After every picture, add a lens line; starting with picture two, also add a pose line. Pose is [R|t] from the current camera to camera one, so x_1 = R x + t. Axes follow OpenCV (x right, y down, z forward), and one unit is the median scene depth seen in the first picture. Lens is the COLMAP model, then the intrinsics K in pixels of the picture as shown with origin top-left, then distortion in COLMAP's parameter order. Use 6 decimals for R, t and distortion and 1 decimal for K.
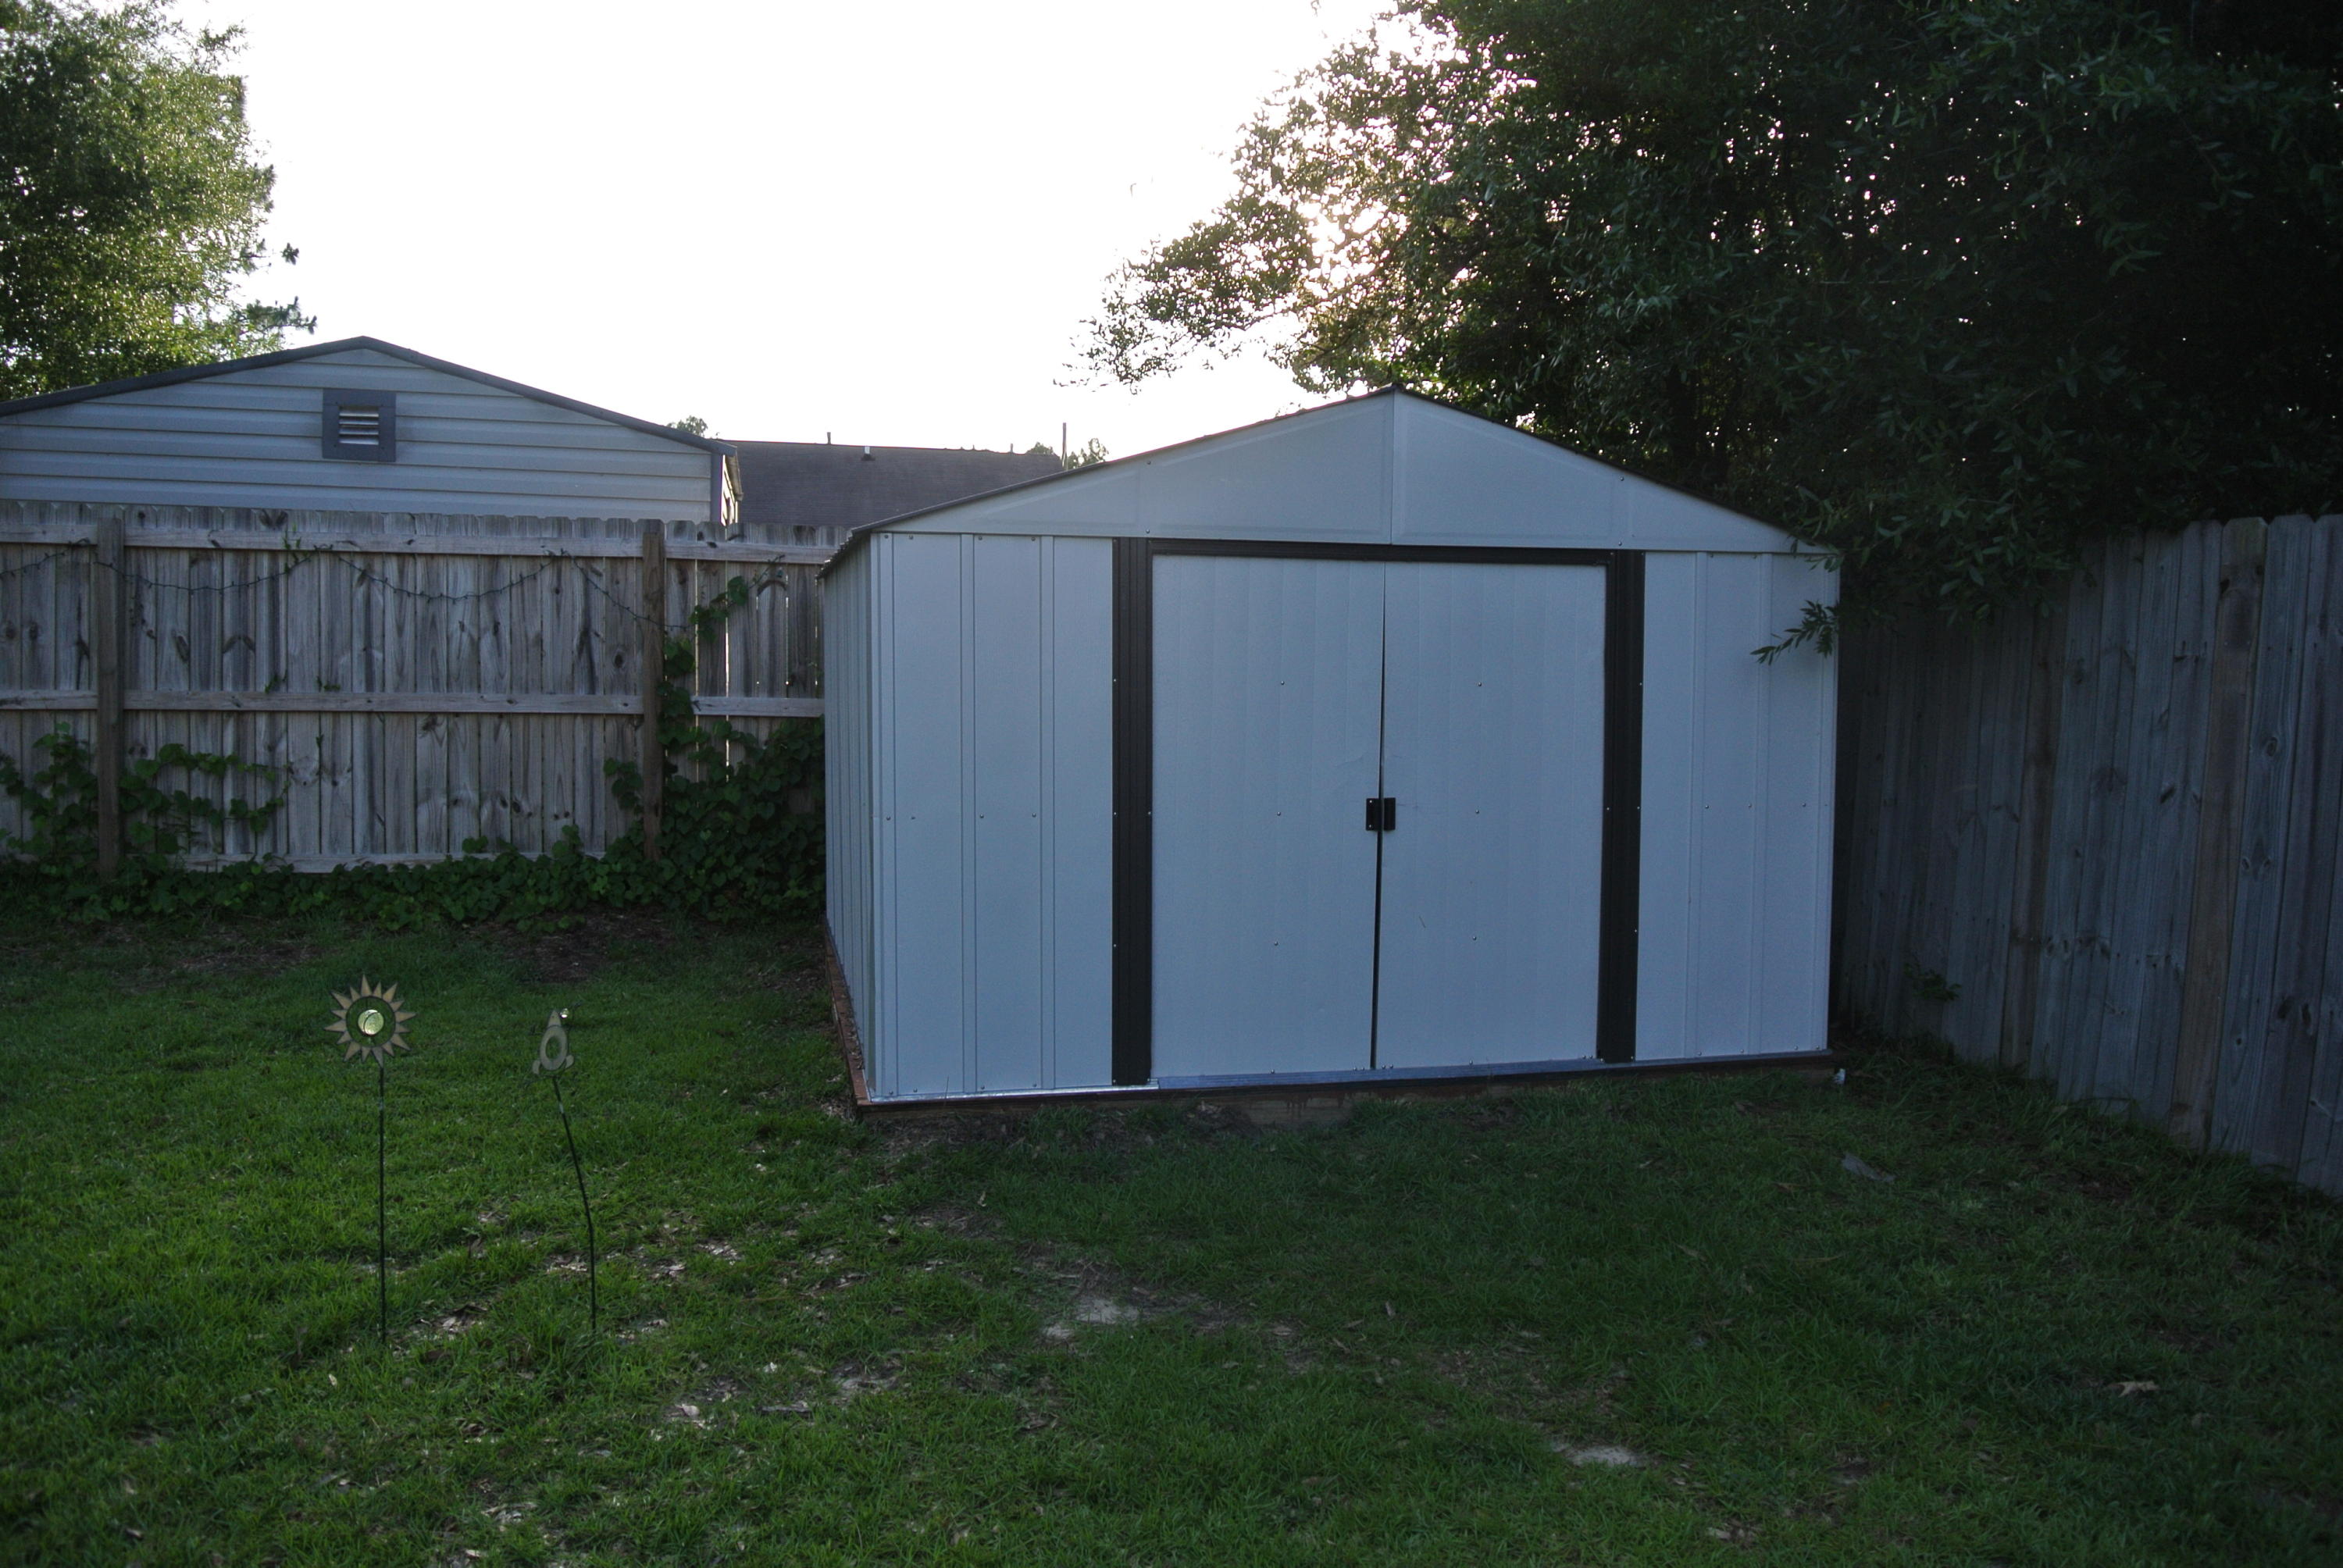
lens RADIAL K [[1838.3, 0, 1171.5], [0, 1838.3, 784.0], [0, 0, 1]] dist [-0.041379, 0.000149]
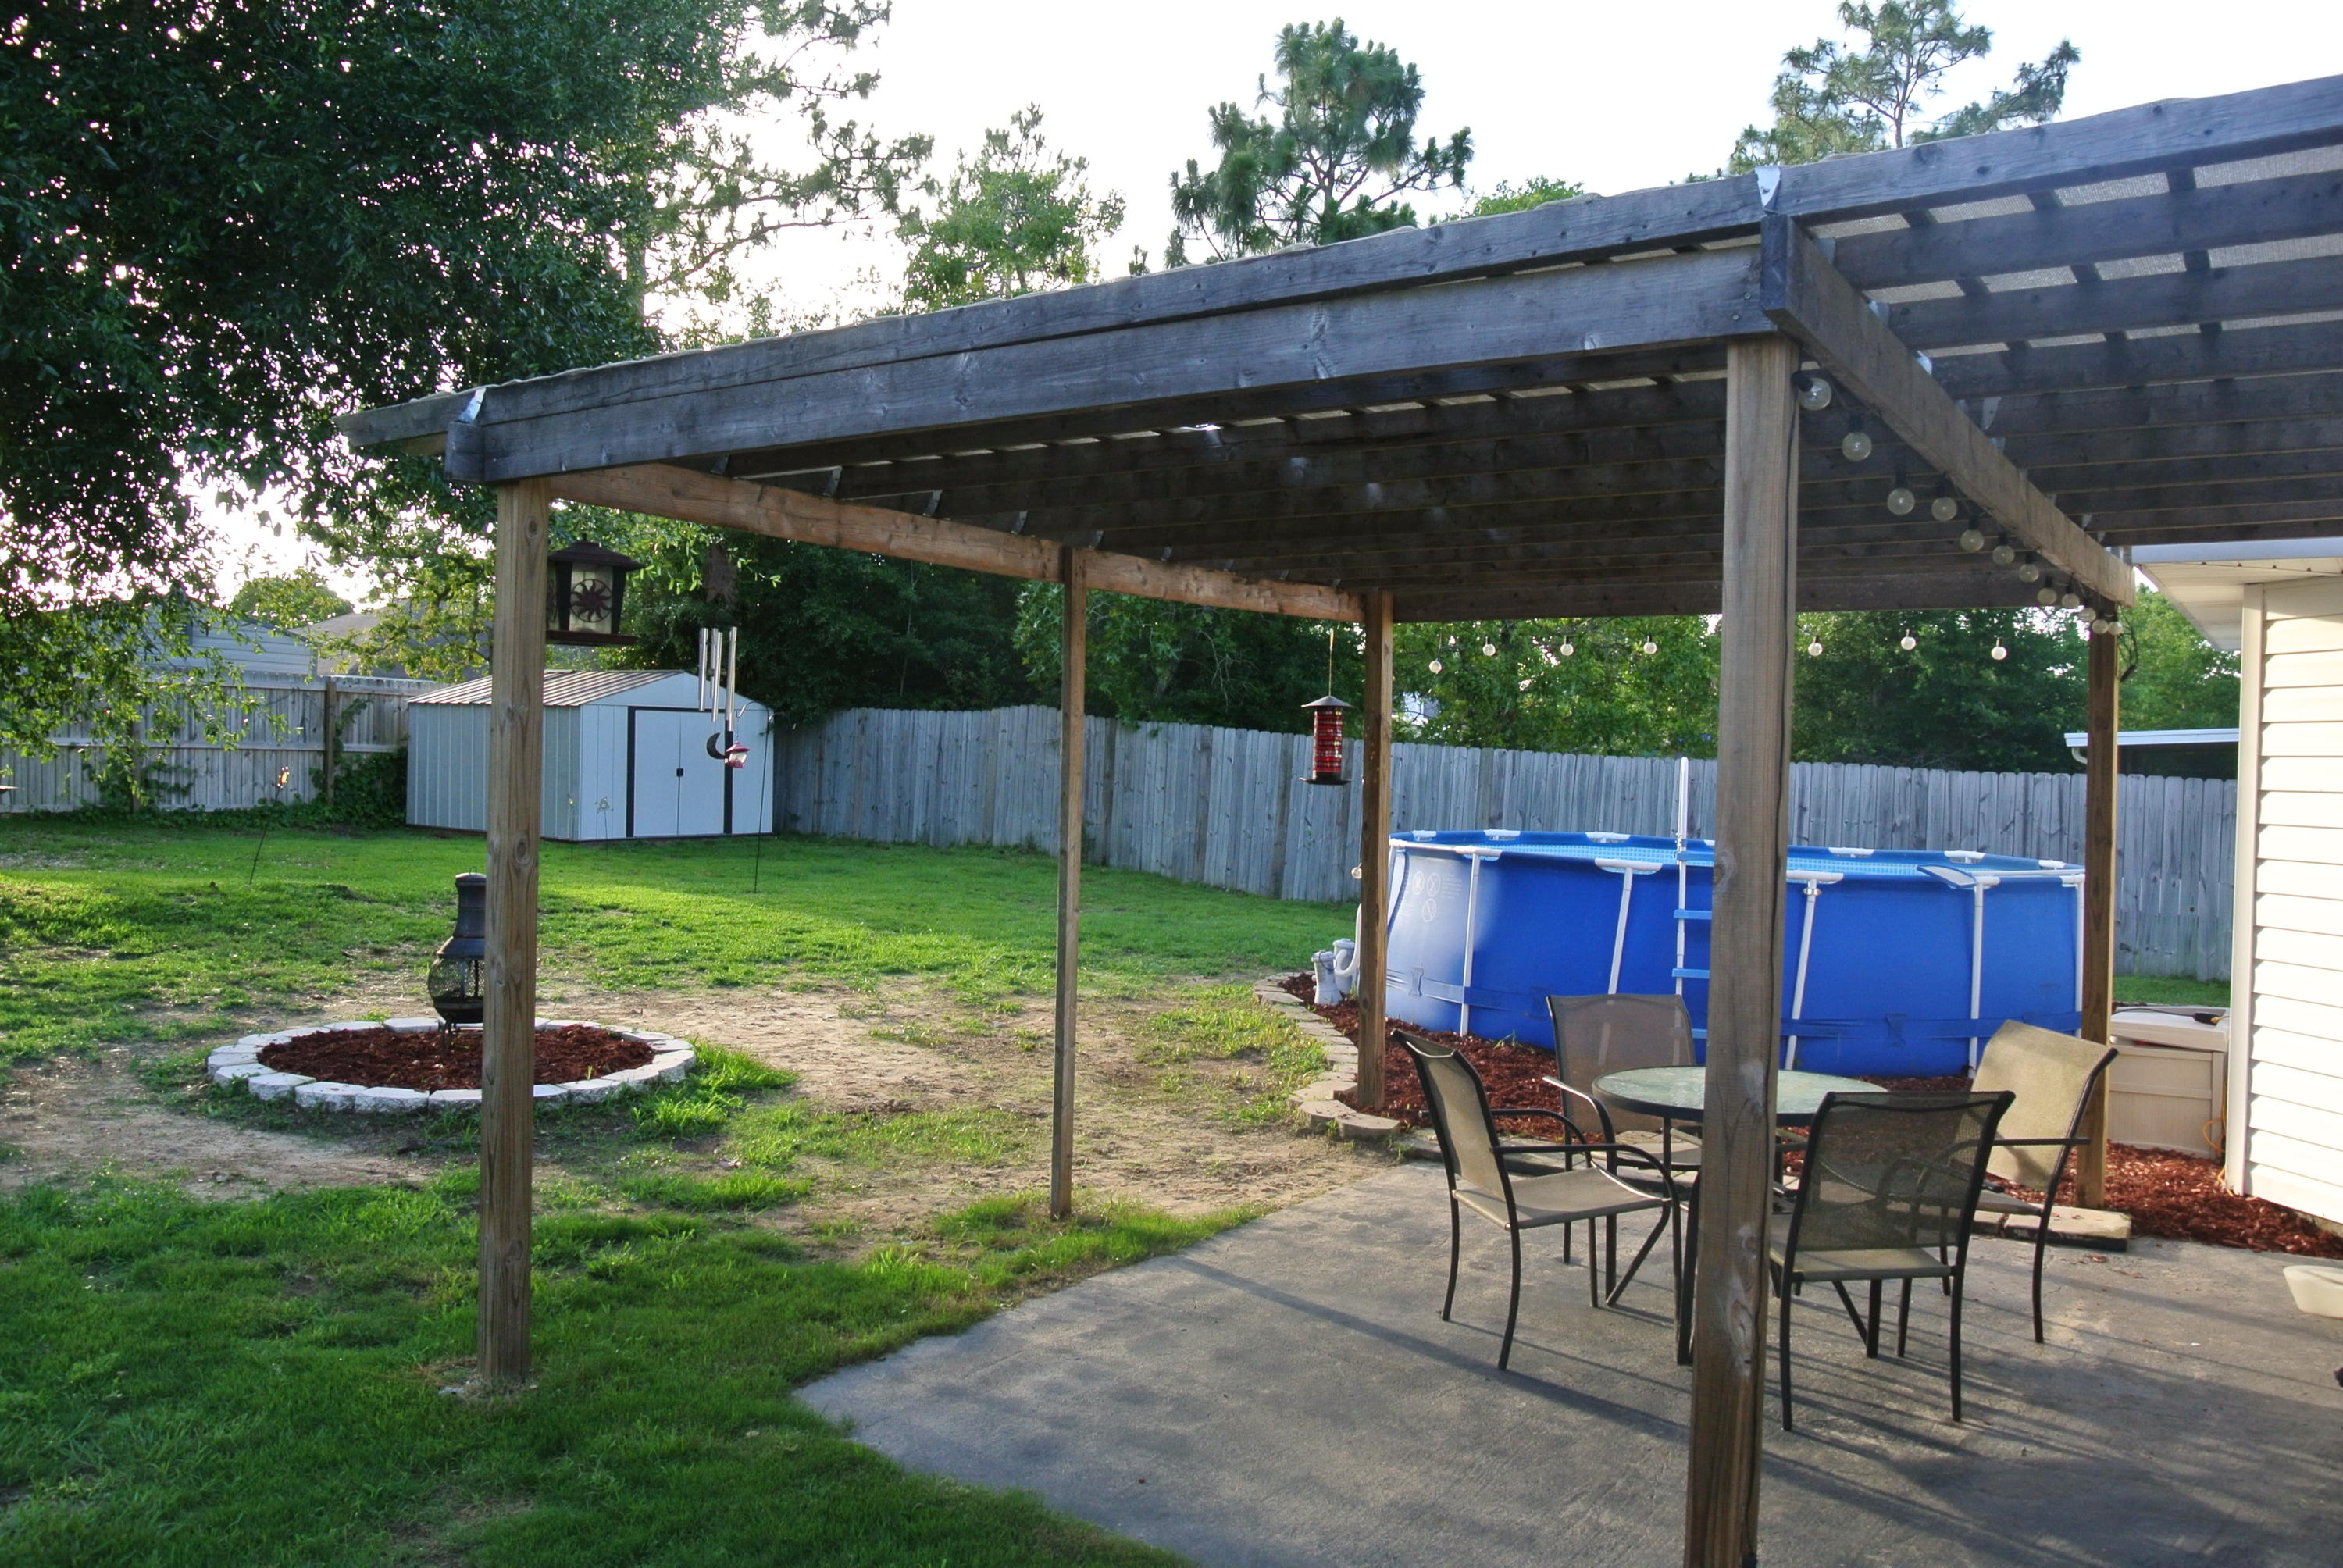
lens RADIAL K [[1838.3, 0, 1171.5], [0, 1838.3, 784.0], [0, 0, 1]] dist [-0.041379, 0.000149]
pose [[0.736505, -0.005086, 0.676413, -1.178302], [0.031217, 0.999162, -0.026478, 0.117933], [-0.675711, 0.040617, 0.736047, -1.757312]]
